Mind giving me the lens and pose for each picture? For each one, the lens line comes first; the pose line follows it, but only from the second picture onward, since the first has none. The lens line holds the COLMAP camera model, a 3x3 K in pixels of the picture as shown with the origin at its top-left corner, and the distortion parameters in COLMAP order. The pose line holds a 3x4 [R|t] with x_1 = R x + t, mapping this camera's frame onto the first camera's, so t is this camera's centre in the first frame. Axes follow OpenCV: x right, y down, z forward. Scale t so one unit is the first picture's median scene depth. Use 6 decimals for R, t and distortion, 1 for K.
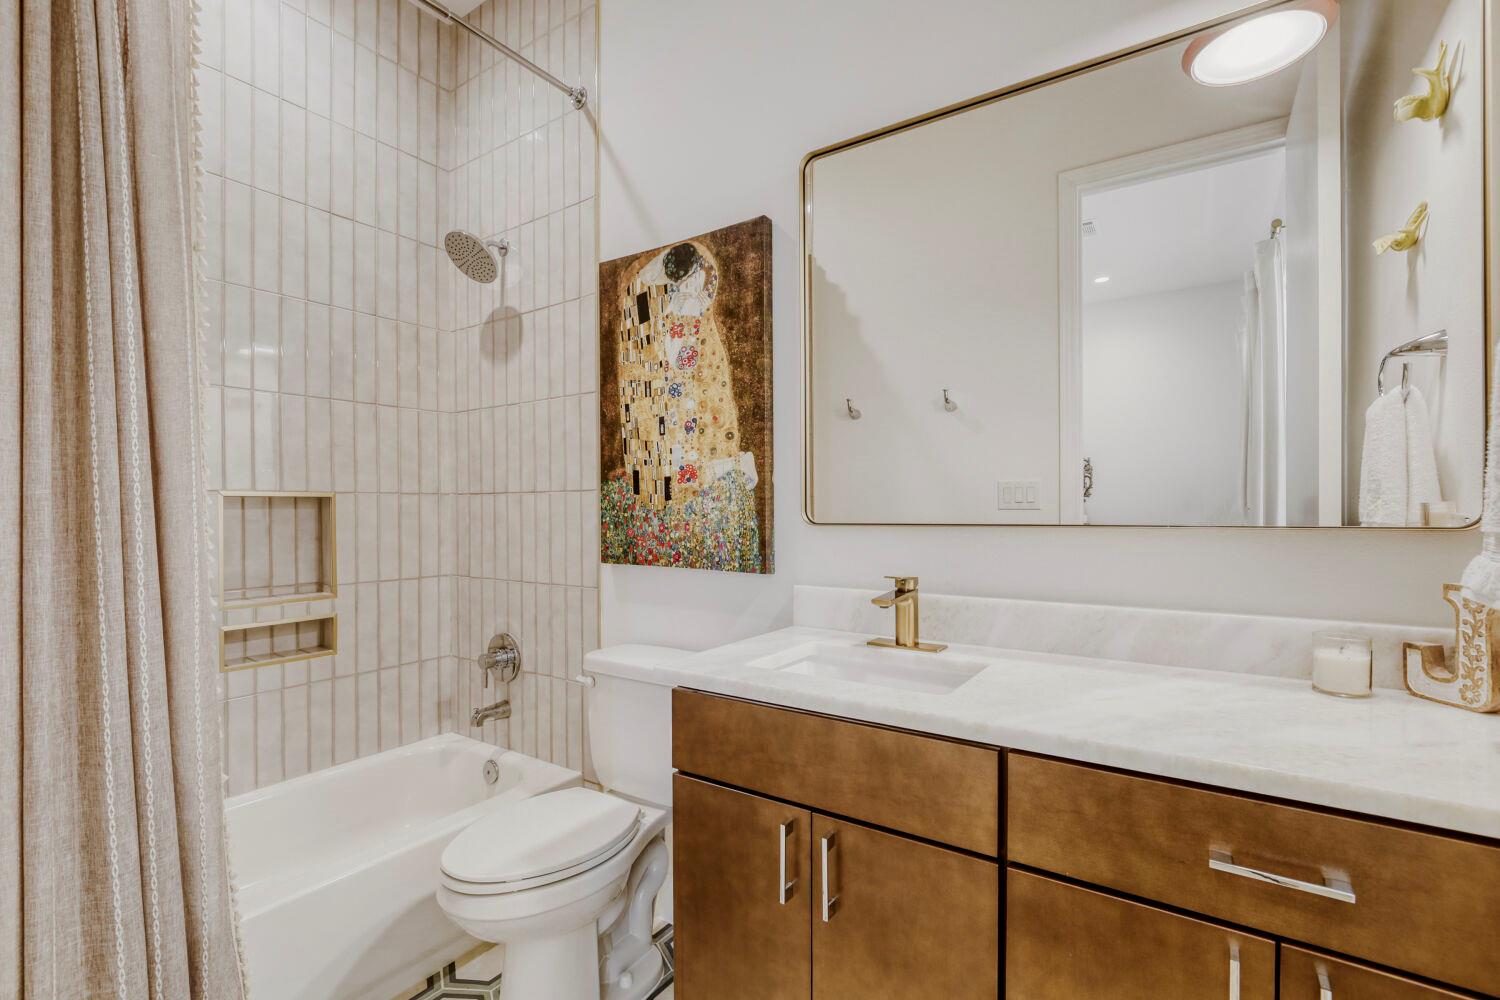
lens RADIAL K [[677.3, 0, 751.0], [0, 677.3, 507.1], [0, 0, 1]] dist [-0.015832, 0.000071]
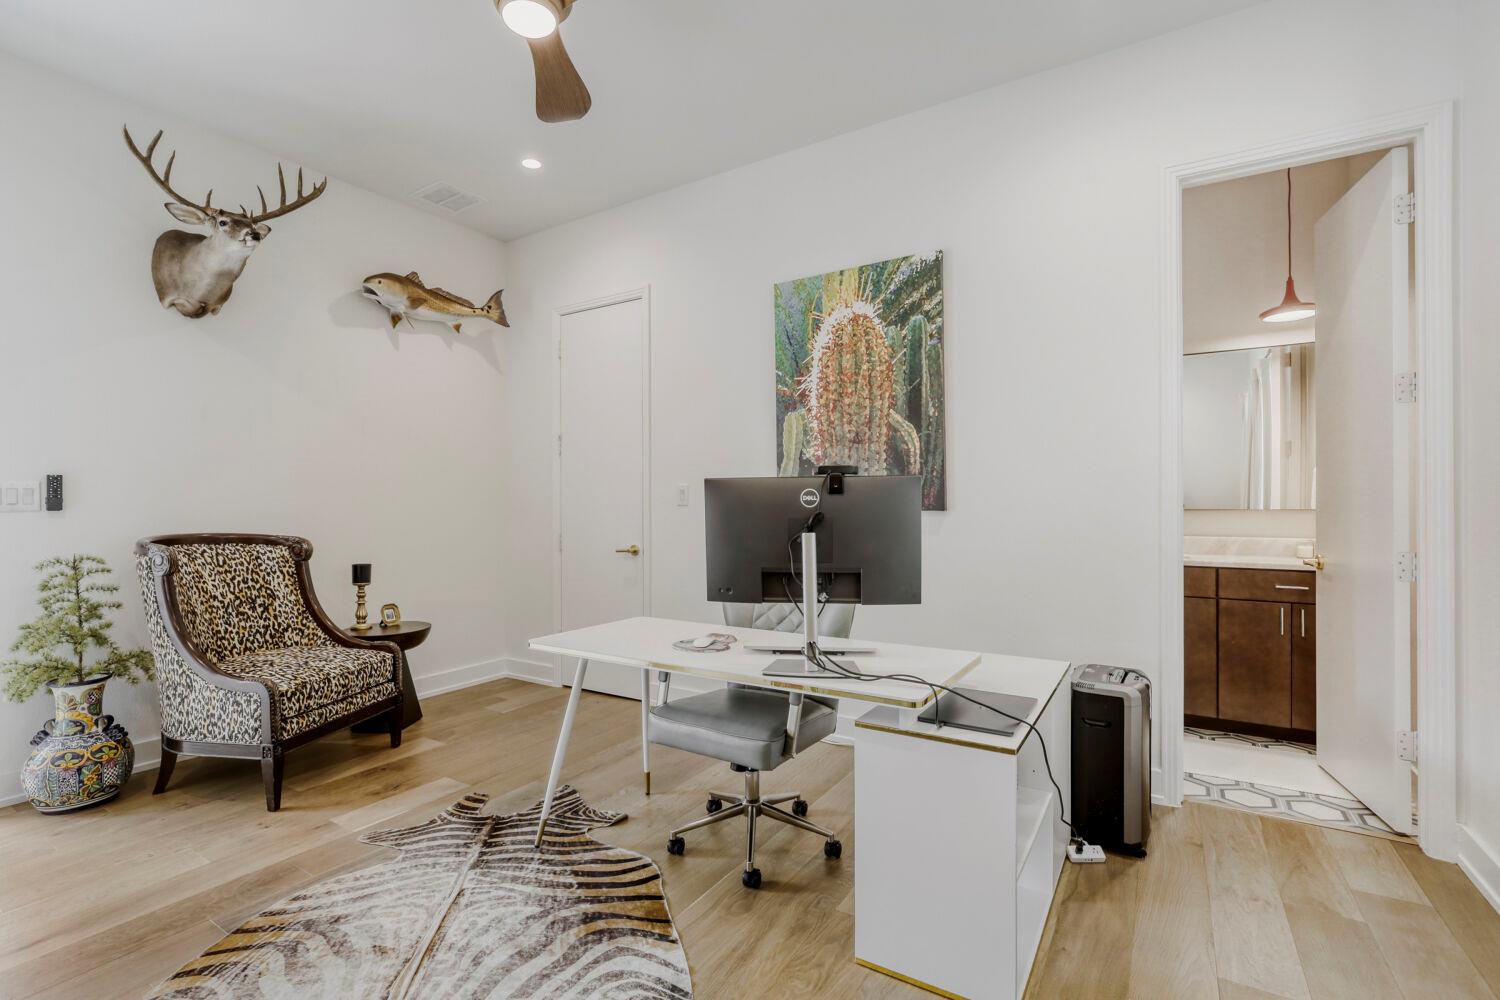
lens RADIAL K [[677.3, 0, 746.7], [0, 677.3, 501.9], [0, 0, 1]] dist [-0.015832, 0.000071]
pose [[0.999576, 0.001386, 0.029078, -1.713997], [-0.001284, 0.999993, -0.003517, 0.008297], [-0.029083, 0.003478, 0.999571, -1.935055]]
